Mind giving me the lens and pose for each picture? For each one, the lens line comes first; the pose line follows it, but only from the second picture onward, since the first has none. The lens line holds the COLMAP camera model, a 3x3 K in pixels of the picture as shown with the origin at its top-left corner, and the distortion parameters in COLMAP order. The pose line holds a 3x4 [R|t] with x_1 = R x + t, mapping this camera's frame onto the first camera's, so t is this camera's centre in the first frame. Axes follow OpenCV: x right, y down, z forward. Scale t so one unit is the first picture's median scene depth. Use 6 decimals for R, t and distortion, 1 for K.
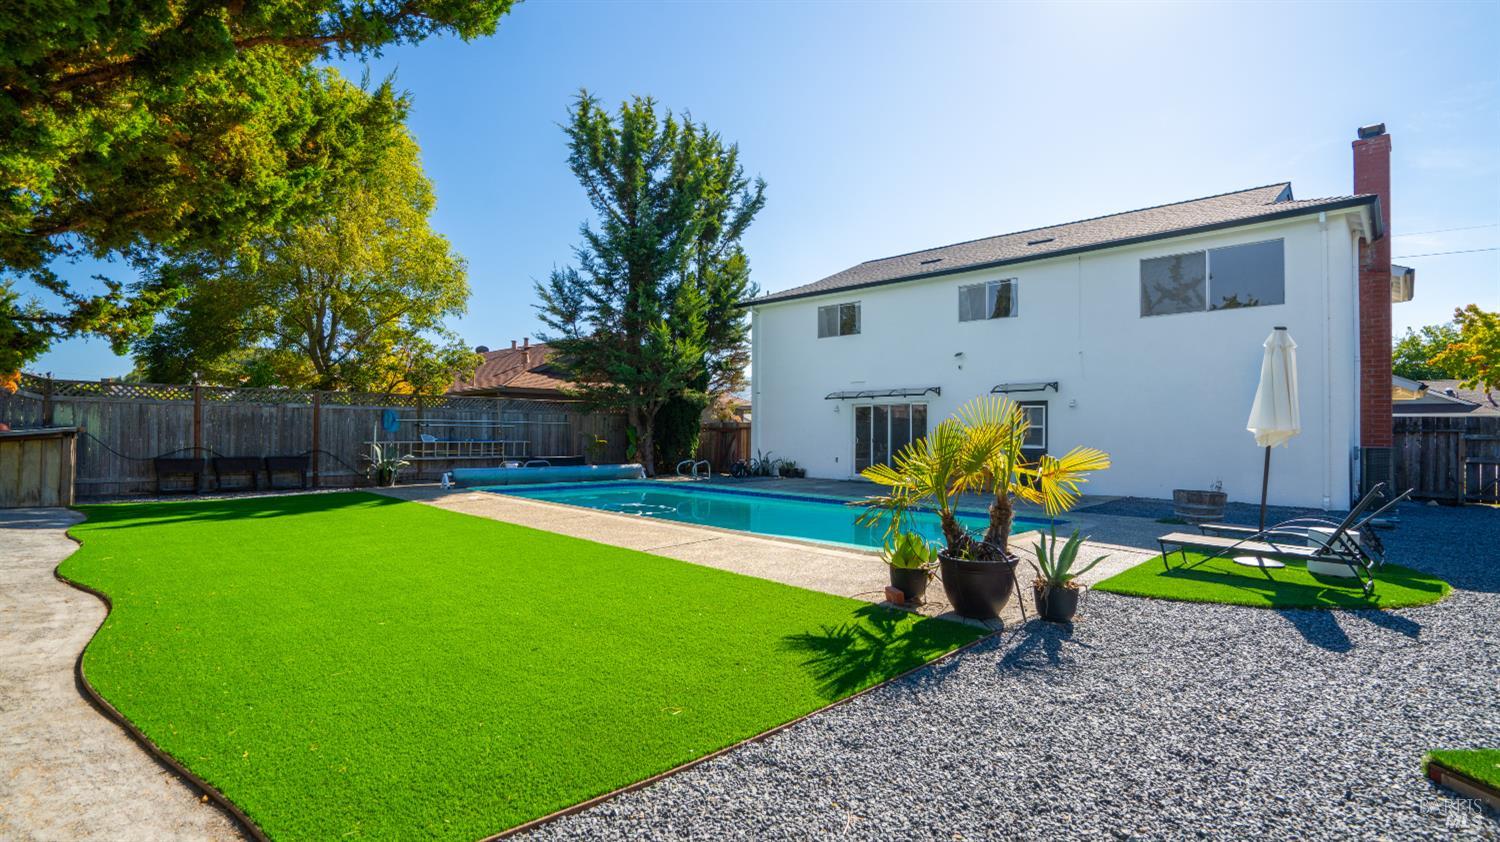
lens RADIAL K [[692.1, 0, 750.0], [0, 692.1, 421.0], [0, 0, 1]] dist [-0.055744, 0.019670]
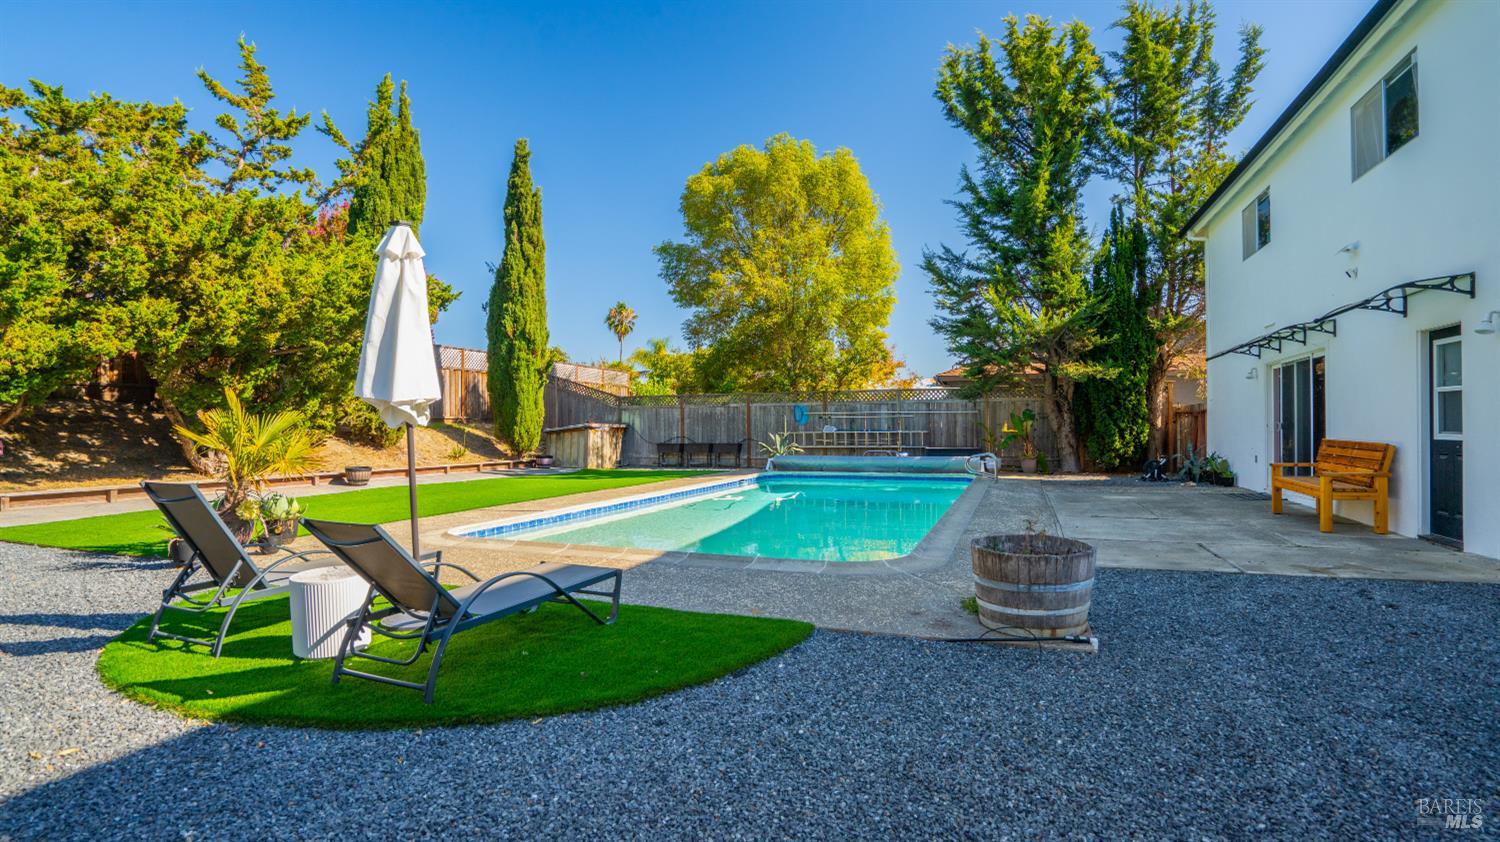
lens RADIAL K [[716.1, 0, 753.0], [0, 716.1, 426.9], [0, 0, 1]] dist [-0.071833, 0.036532]
pose [[0.414328, -0.011094, -0.910060, 0.552937], [0.026170, 0.999657, -0.000271, 0.018760], [0.909752, -0.023704, 0.414476, 0.389919]]
